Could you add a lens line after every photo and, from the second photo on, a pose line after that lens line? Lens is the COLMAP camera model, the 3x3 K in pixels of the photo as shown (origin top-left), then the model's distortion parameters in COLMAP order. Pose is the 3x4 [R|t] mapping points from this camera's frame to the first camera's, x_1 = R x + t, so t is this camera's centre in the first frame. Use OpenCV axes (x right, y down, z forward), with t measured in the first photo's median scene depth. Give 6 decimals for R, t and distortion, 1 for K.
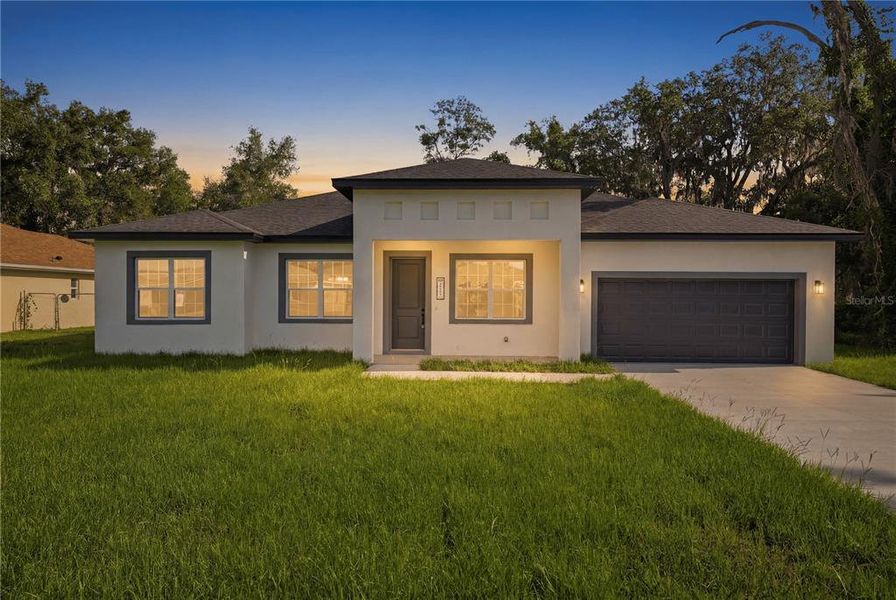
lens RADIAL K [[592.8, 0, 446.2], [0, 592.8, 300.2], [0, 0, 1]] dist [-0.003050, -0.000214]
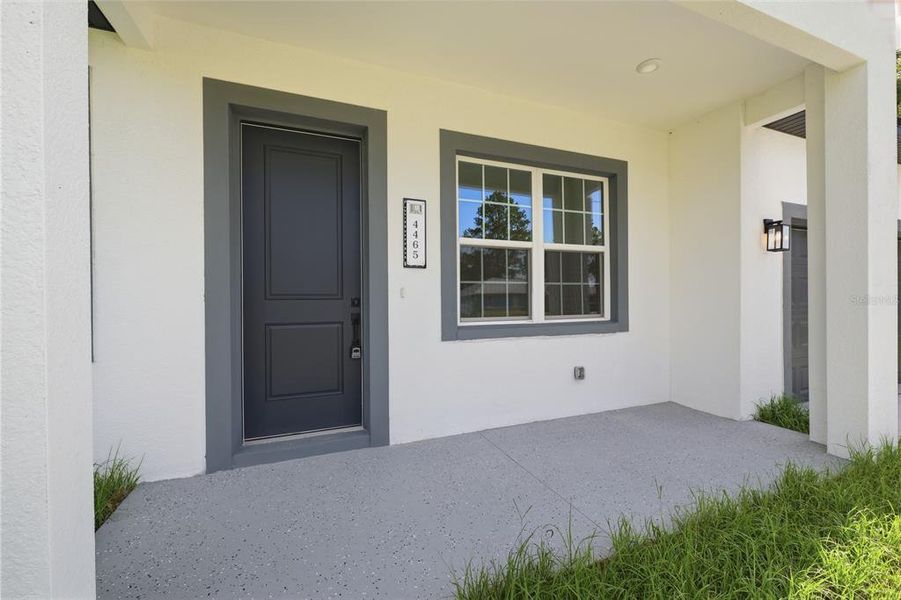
lens RADIAL K [[368.9, 0, 451.9], [0, 368.9, 300.4], [0, 0, 1]] dist [-0.000001, 0.000030]
pose [[0.919232, -0.013562, 0.393483, -0.034349], [0.015187, 0.999884, -0.001017, 0.008422], [-0.393424, 0.006910, 0.919331, 0.390168]]
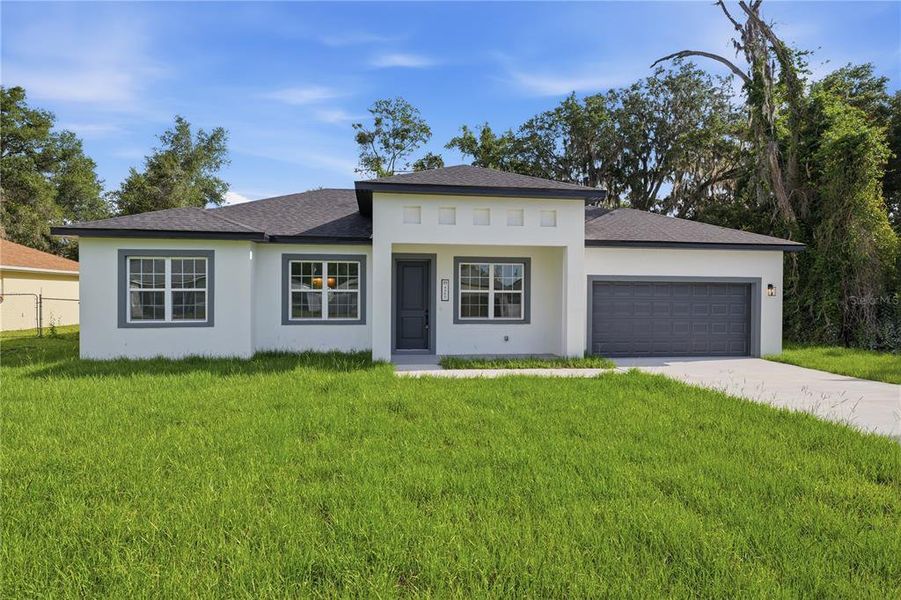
lens RADIAL K [[596.1, 0, 448.7], [0, 596.1, 300.2], [0, 0, 1]] dist [-0.003050, -0.000214]
pose [[0.979766, -0.001152, 0.200145, -0.102596], [0.000566, 0.999995, 0.002986, -0.002514], [-0.200148, -0.002812, 0.979762, -0.010628]]
